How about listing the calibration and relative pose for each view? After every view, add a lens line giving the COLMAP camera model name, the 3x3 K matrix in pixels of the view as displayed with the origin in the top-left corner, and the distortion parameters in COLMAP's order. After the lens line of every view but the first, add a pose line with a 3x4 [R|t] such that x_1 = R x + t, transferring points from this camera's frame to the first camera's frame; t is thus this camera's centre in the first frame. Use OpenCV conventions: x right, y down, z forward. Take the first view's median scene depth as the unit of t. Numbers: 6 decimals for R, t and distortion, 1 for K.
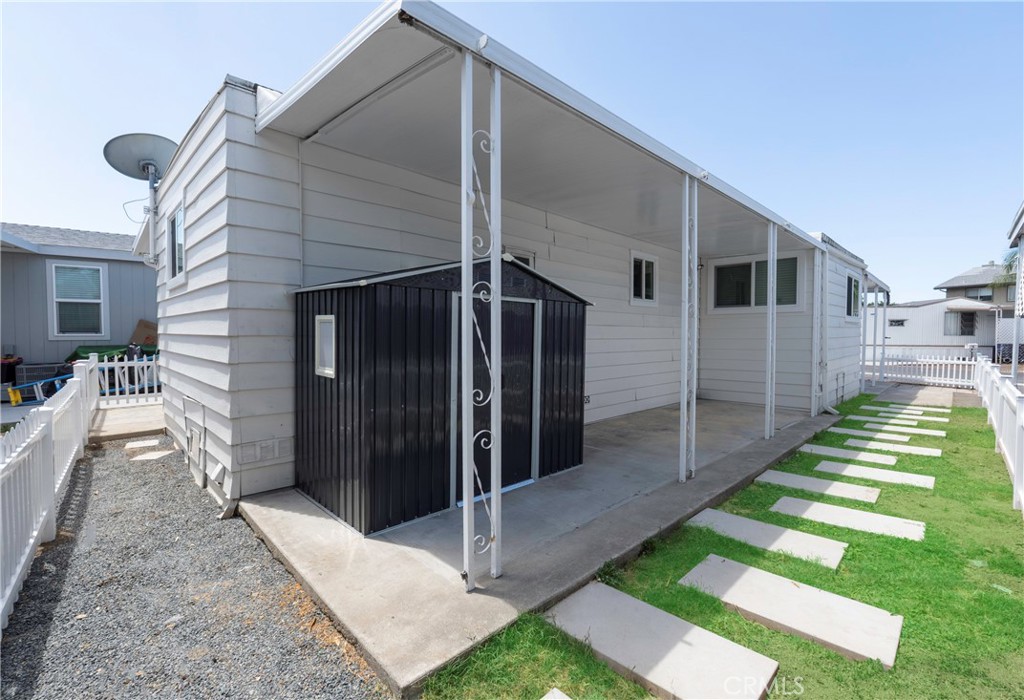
lens RADIAL K [[455.3, 0, 512.0], [0, 455.3, 350.0], [0, 0, 1]] dist [-0.000005, -0.000067]
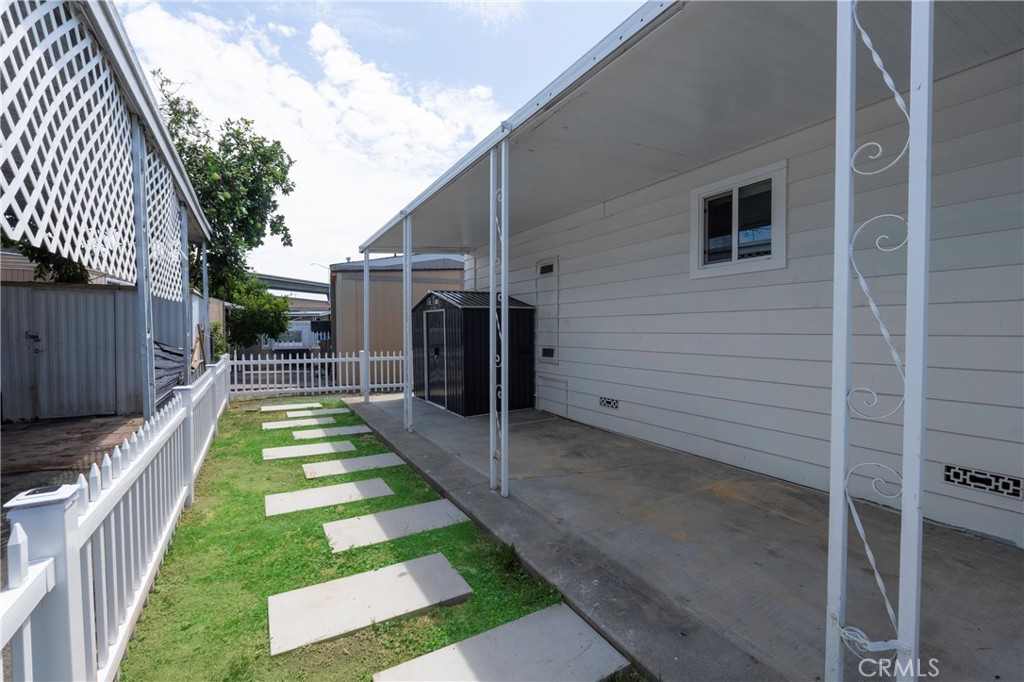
lens RADIAL K [[431.3, 0, 512.0], [0, 431.3, 341.0], [0, 0, 1]] dist [-0.011451, -0.000192]
pose [[-0.247737, 0.015103, -0.968710, 1.432904], [-0.038804, 0.998921, 0.025498, -0.032396], [0.968050, 0.043906, -0.246884, 1.475898]]
